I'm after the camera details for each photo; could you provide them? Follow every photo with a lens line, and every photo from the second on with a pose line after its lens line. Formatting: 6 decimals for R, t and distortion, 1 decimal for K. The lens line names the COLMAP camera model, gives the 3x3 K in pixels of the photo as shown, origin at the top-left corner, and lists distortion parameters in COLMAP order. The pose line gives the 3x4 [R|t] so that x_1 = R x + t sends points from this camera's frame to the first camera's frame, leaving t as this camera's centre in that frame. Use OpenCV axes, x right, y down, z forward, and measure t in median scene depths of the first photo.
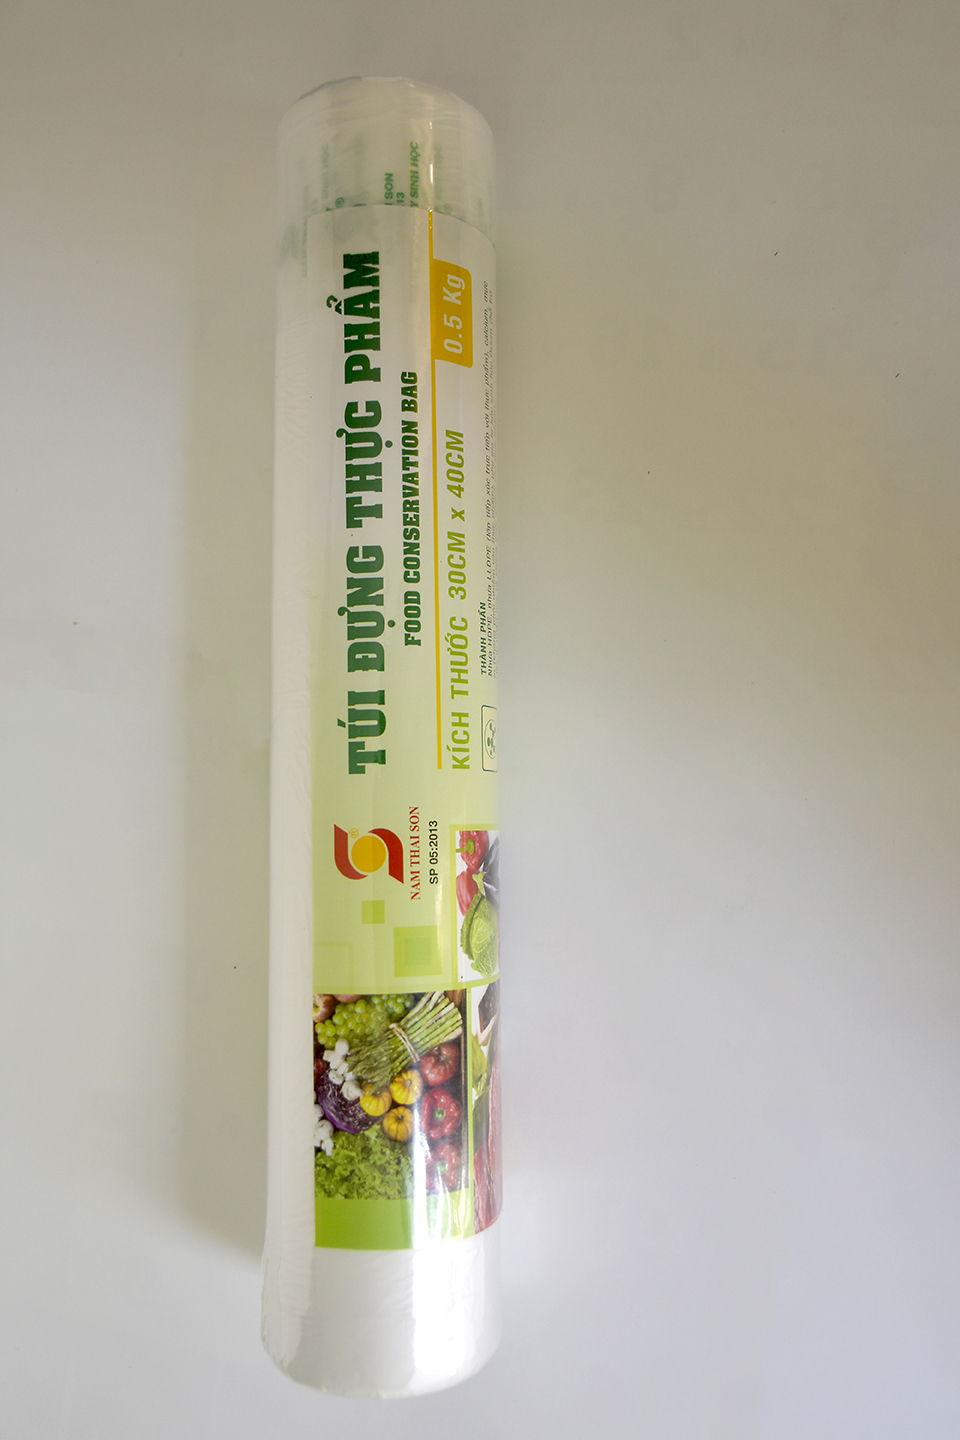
lens RADIAL K [[1234.3, 0, 444.7], [0, 1234.3, 712.0], [0, 0, 1]] dist [0.005151, -0.005197]
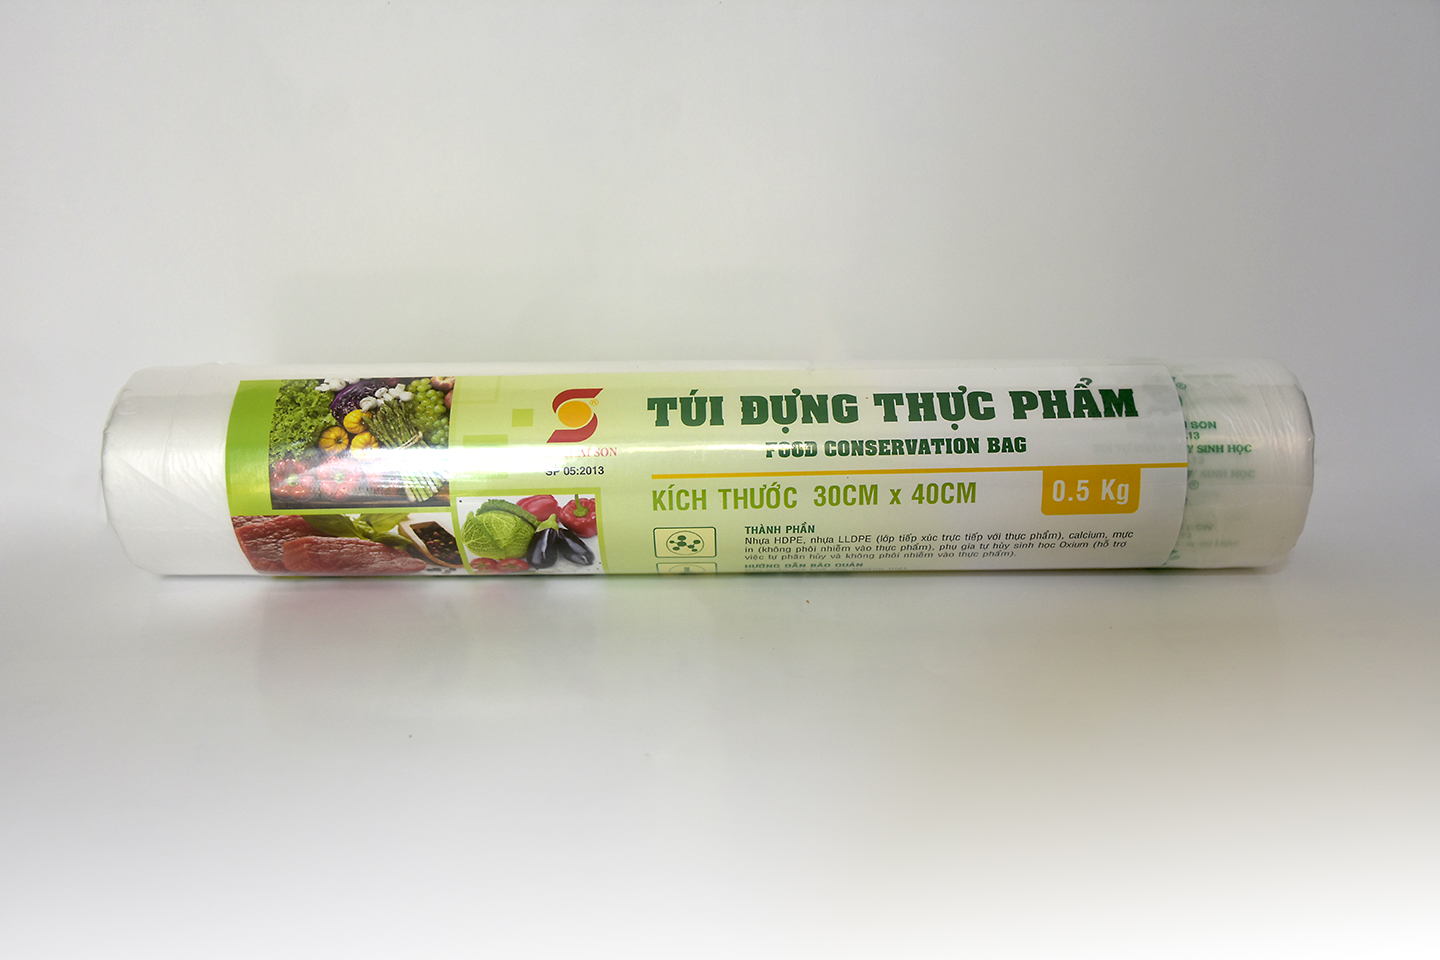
lens RADIAL K [[1250.4, 0, 726.8], [0, 1250.4, 474.8], [0, 0, 1]] dist [-0.033609, 0.017250]
pose [[0.011306, 0.915950, -0.401133, 0.429659], [-0.996316, 0.044424, 0.073357, -0.098365], [0.085012, 0.398826, 0.913078, 0.009514]]
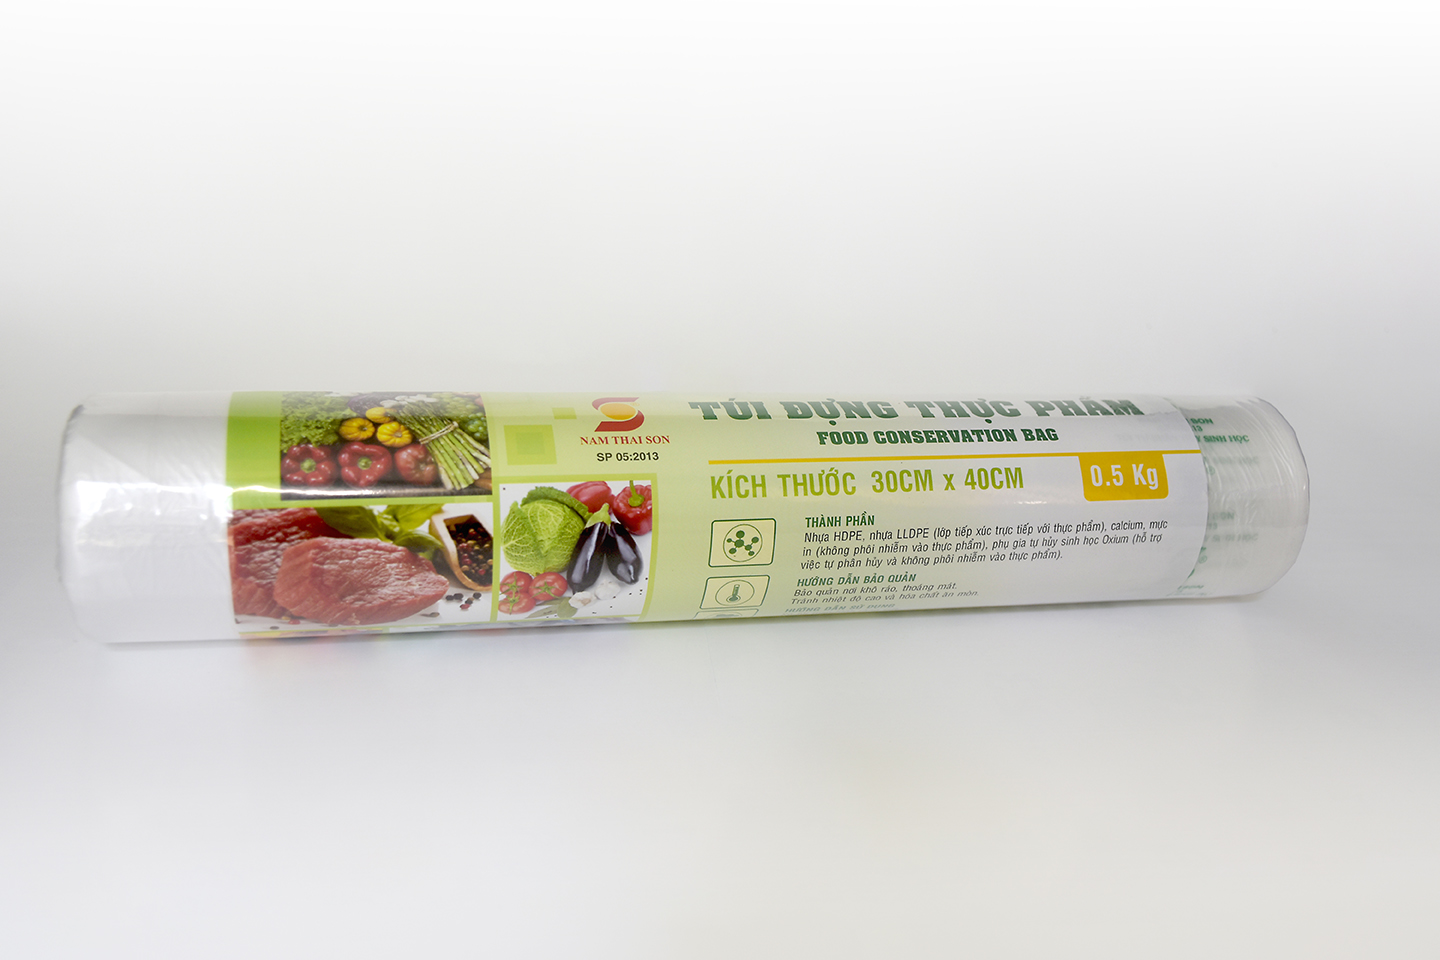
lens RADIAL K [[1234.3, 0, 722.5], [0, 1234.3, 473.1], [0, 0, 1]] dist [0.005151, -0.005197]
pose [[0.208348, 0.639261, -0.740227, 0.750499], [-0.975850, 0.085081, -0.201192, 0.238504], [-0.065635, 0.764269, 0.641549, 0.352519]]
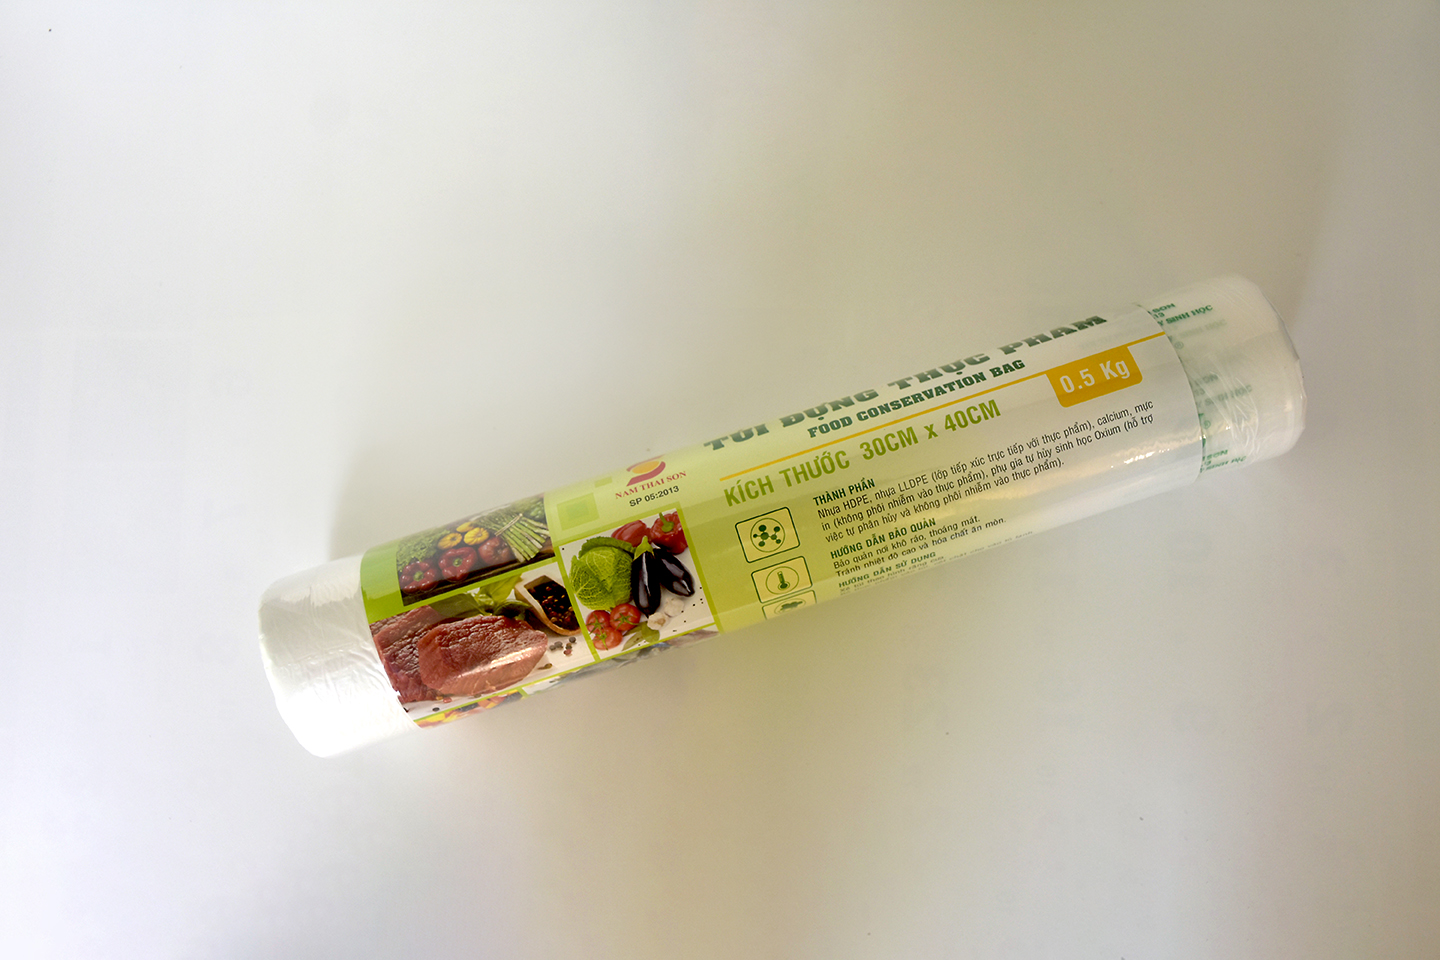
lens RADIAL K [[1250.4, 0, 742.2], [0, 1250.4, 475.4], [0, 0, 1]] dist [-0.033609, 0.017250]
pose [[0.162346, 0.450235, -0.878028, 1.079299], [-0.922841, 0.384273, 0.026416, -0.008751], [0.349296, 0.805992, 0.477880, 0.408787]]
